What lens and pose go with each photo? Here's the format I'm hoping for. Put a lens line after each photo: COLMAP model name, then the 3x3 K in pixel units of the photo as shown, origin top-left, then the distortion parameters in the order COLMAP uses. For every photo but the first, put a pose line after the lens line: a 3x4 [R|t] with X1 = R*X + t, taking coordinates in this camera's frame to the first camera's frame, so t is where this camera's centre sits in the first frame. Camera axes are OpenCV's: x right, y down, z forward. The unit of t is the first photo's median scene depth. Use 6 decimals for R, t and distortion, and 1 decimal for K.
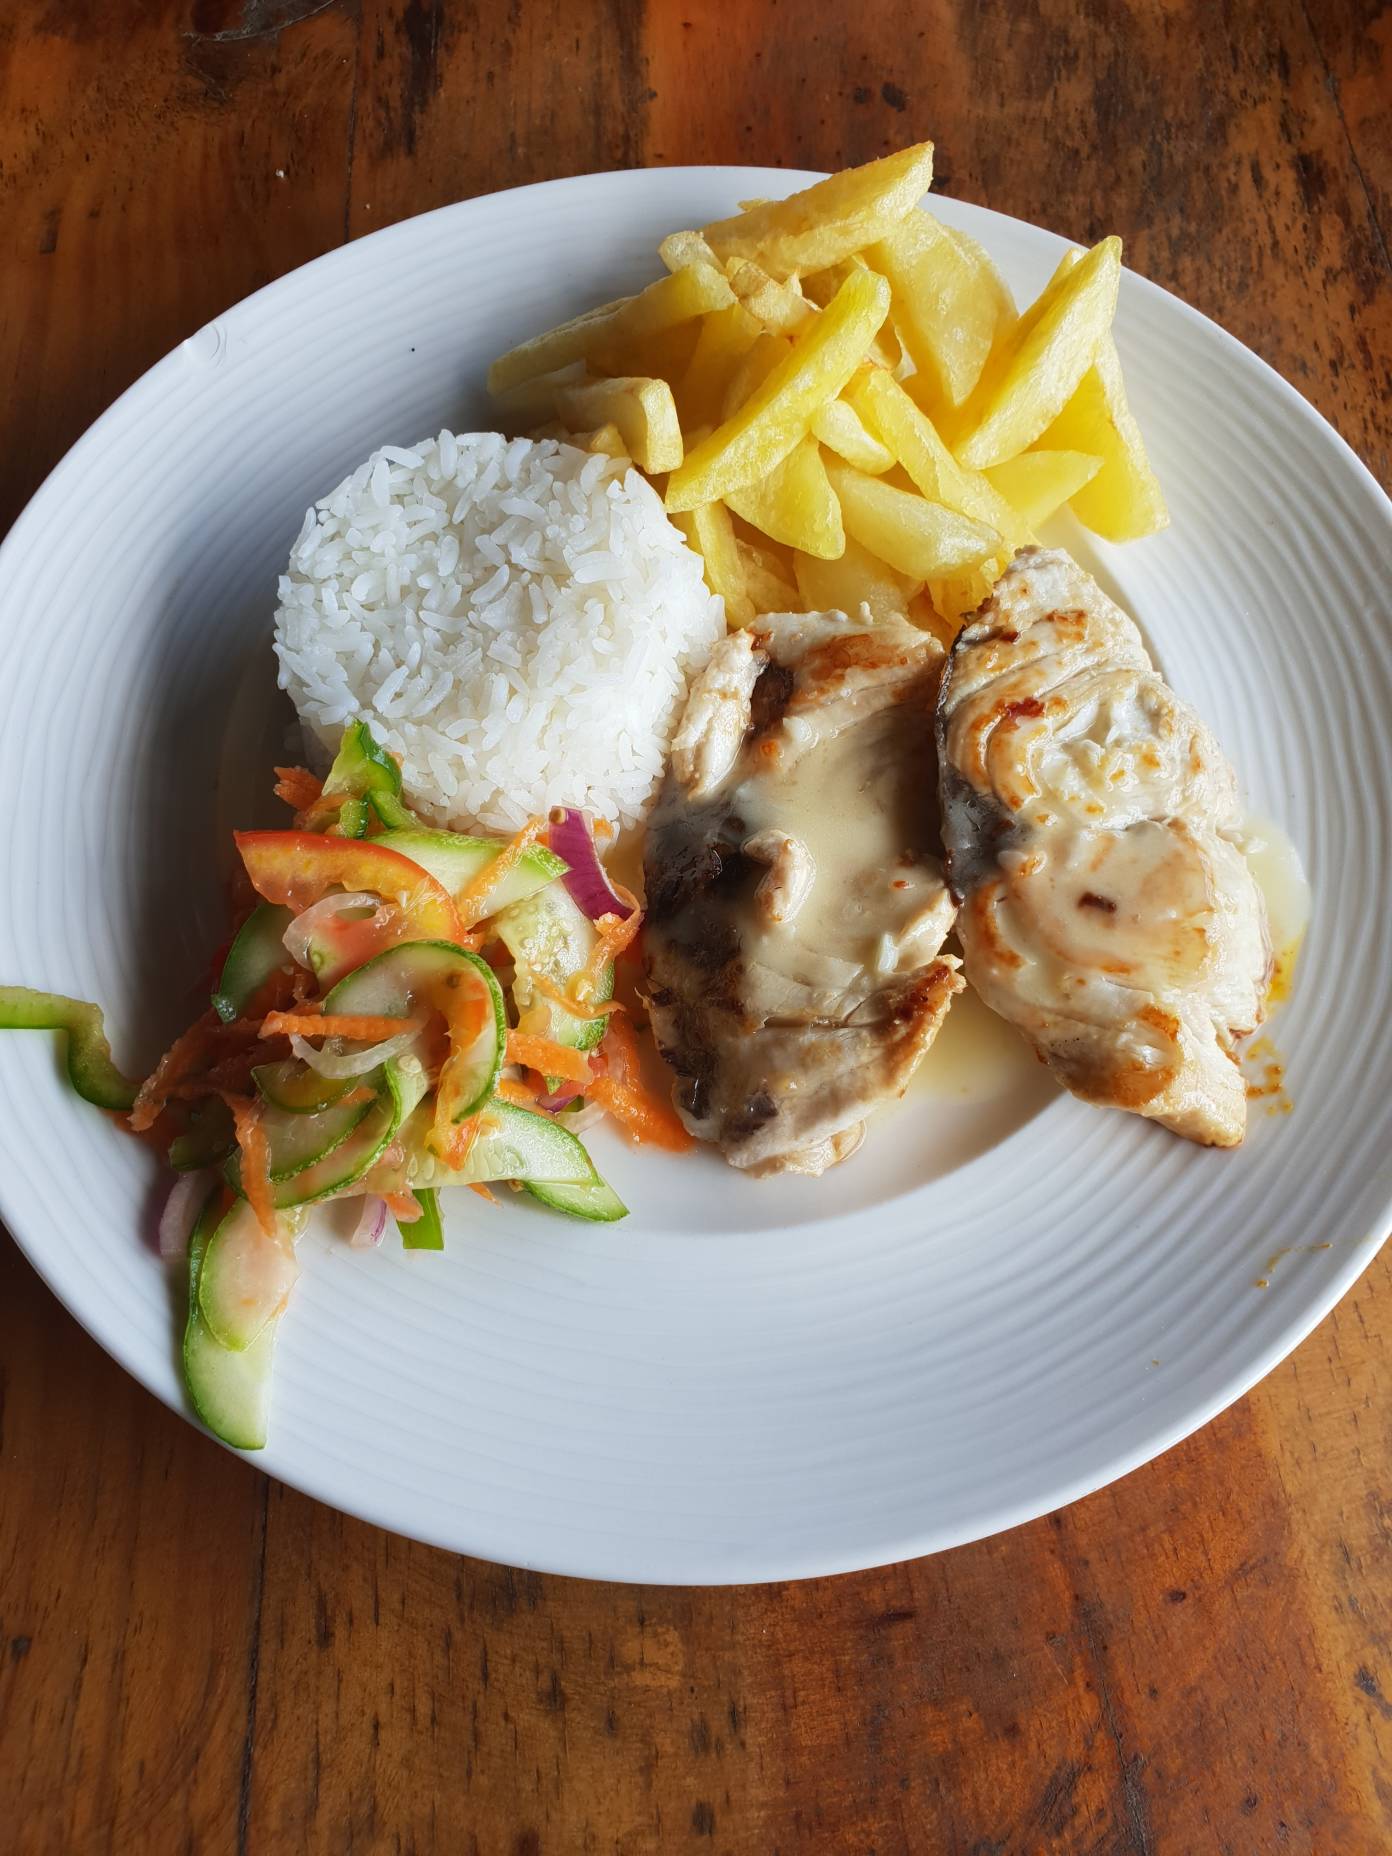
lens RADIAL K [[1411.5, 0, 696.0], [0, 1411.5, 928.0], [0, 0, 1]] dist [0.001953, 0.030118]
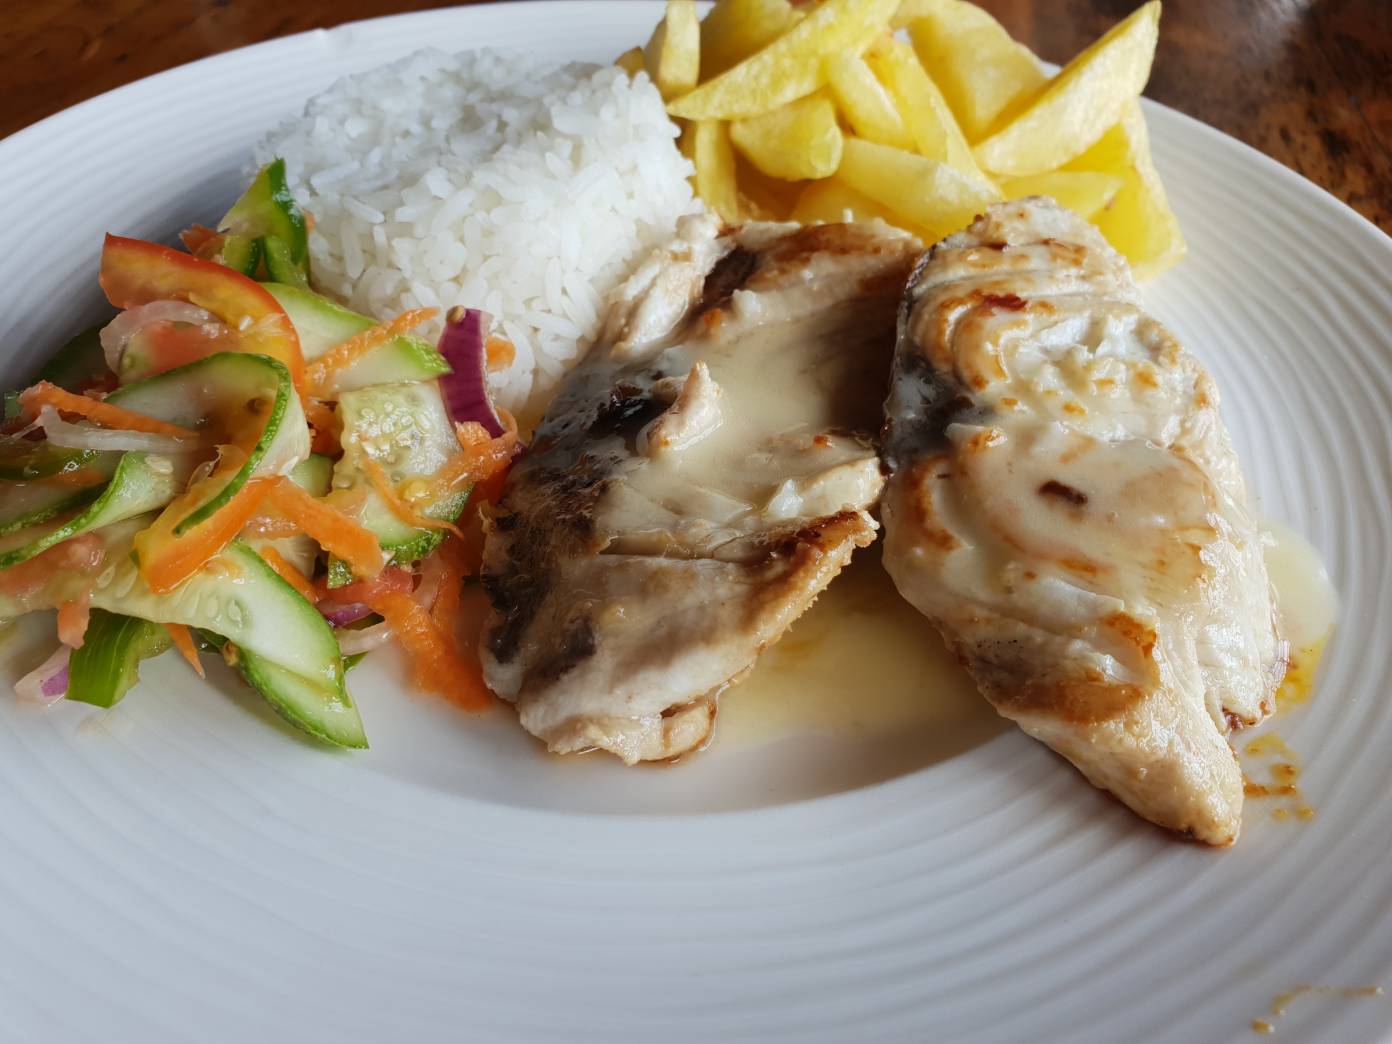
lens RADIAL K [[1126.7, 0, 677.8], [0, 1126.7, 521.5], [0, 0, 1]] dist [-0.098412, 0.172586]
pose [[0.970726, 0.203865, -0.127006, 0.154124], [-0.236382, 0.904644, -0.354603, 0.256581], [0.042604, 0.374244, 0.926351, 0.412490]]
